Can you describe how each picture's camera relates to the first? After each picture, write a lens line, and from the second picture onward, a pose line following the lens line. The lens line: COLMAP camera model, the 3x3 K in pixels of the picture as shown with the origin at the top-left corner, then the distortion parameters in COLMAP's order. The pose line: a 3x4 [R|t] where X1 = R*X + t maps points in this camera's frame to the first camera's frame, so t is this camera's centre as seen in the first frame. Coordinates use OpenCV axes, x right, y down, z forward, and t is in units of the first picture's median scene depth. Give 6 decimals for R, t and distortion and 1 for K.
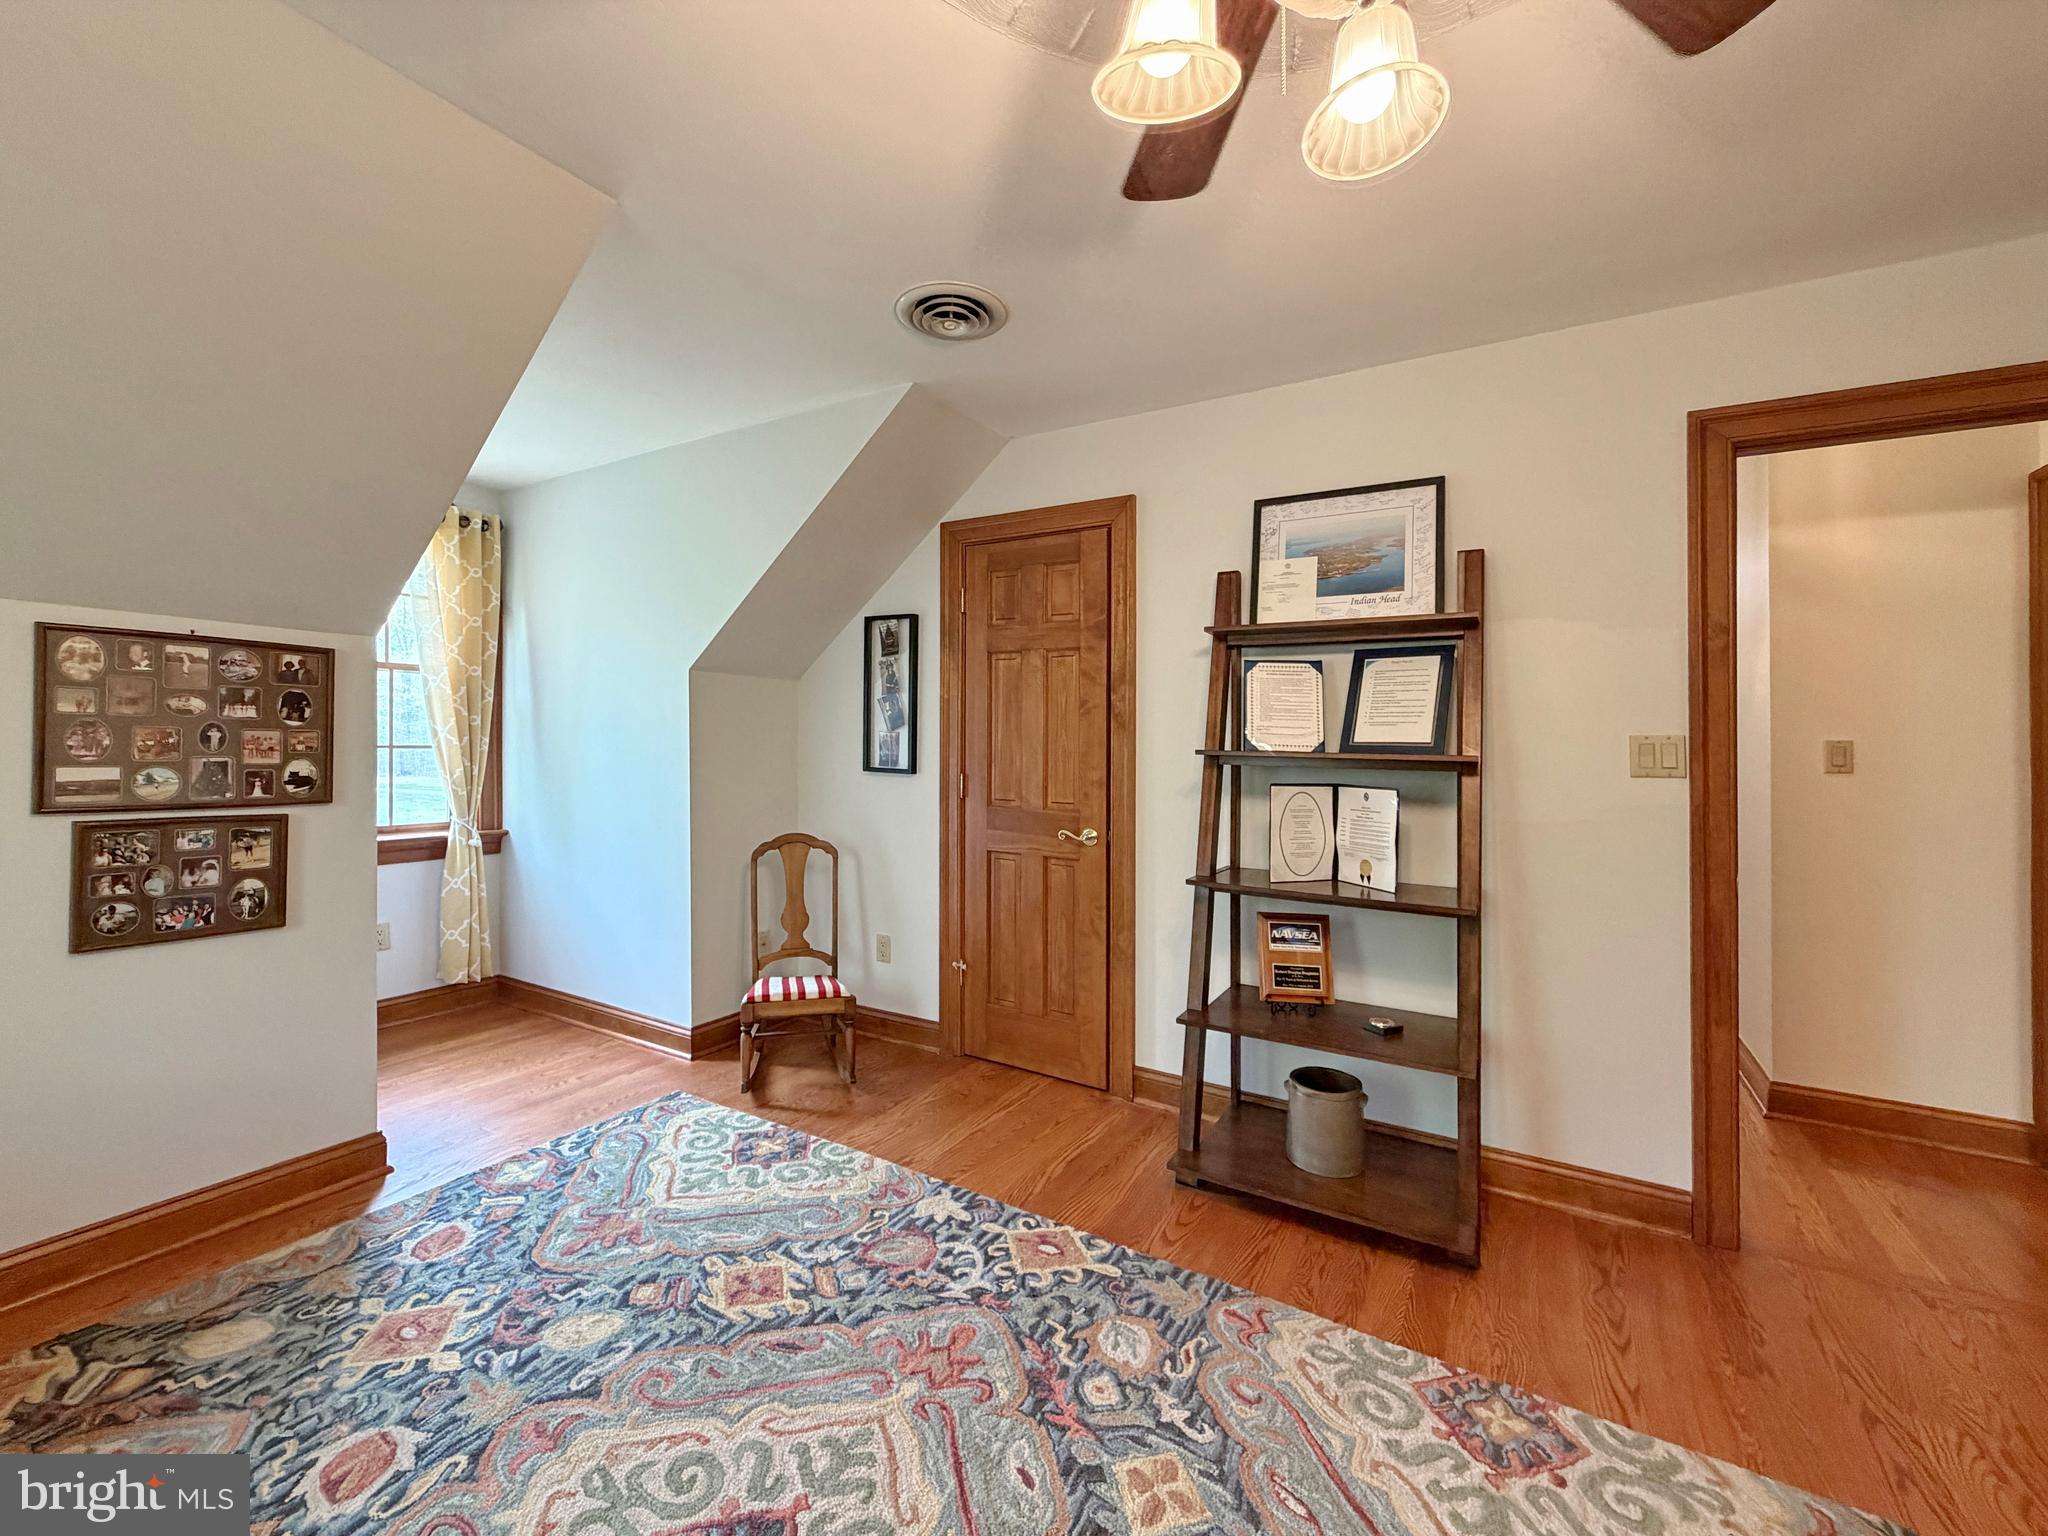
lens RADIAL K [[829.1, 0, 1021.5], [0, 829.1, 717.4], [0, 0, 1]] dist [-0.000060, 0.000278]
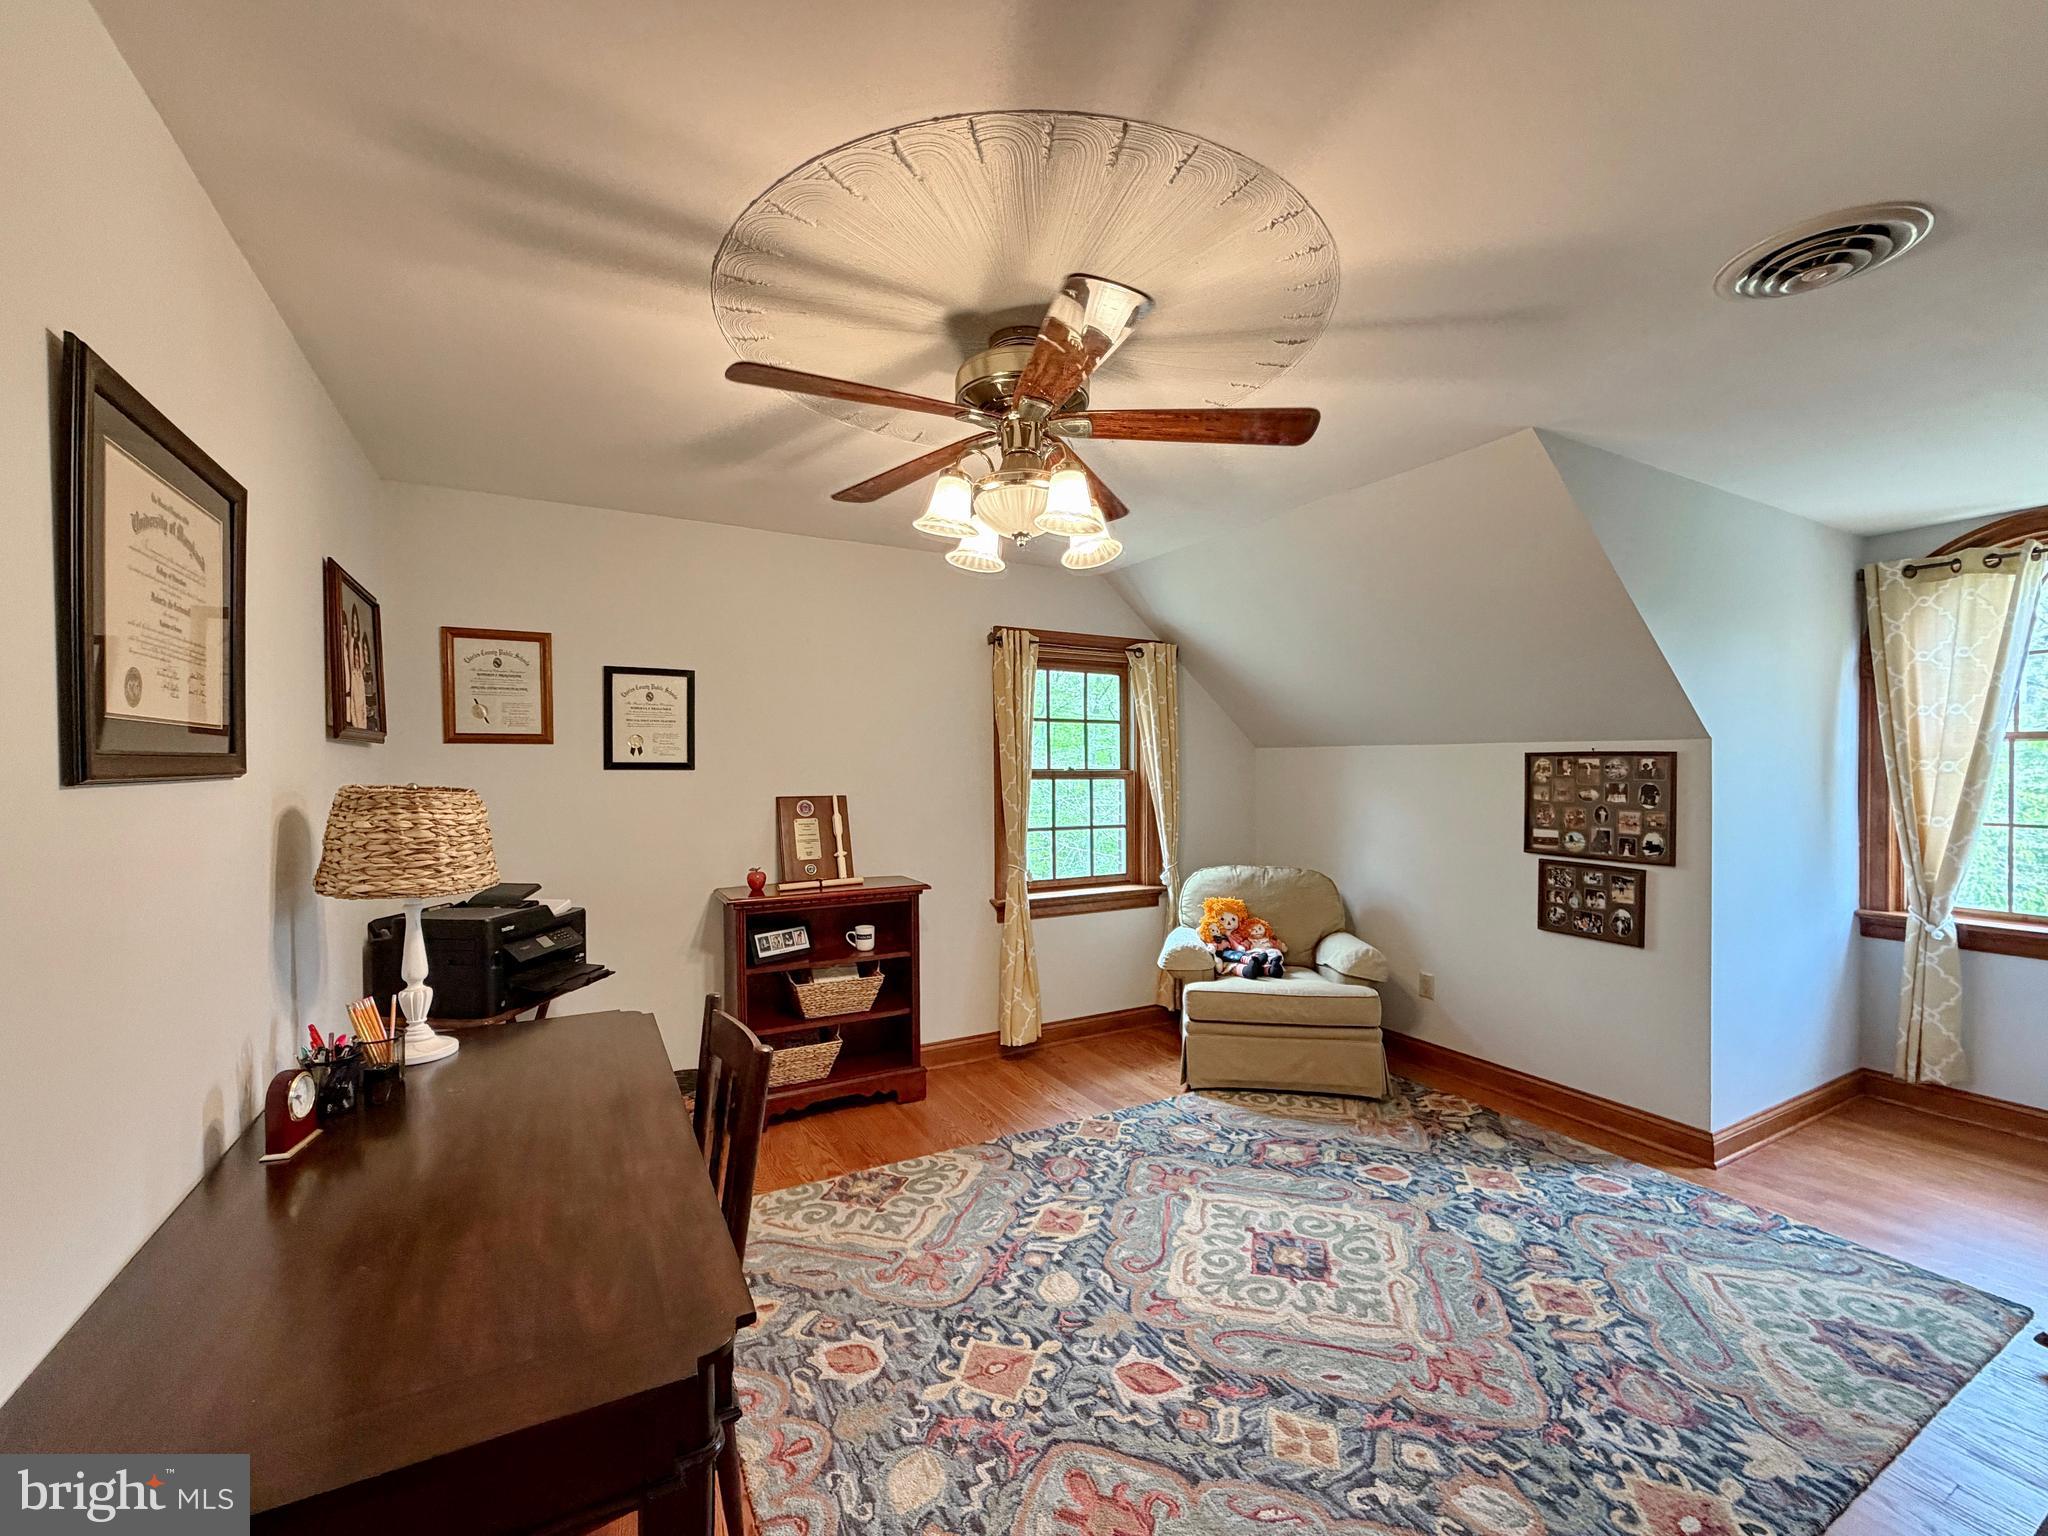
lens RADIAL K [[866.3, 0, 1024.0], [0, 866.3, 768.0], [0, 0, 1]] dist [0.000663, 0.000566]
pose [[-0.486841, -0.012555, -0.873400, 1.056620], [0.016804, 0.999577, -0.023735, -0.047290], [0.873329, -0.026232, -0.486424, 0.887217]]
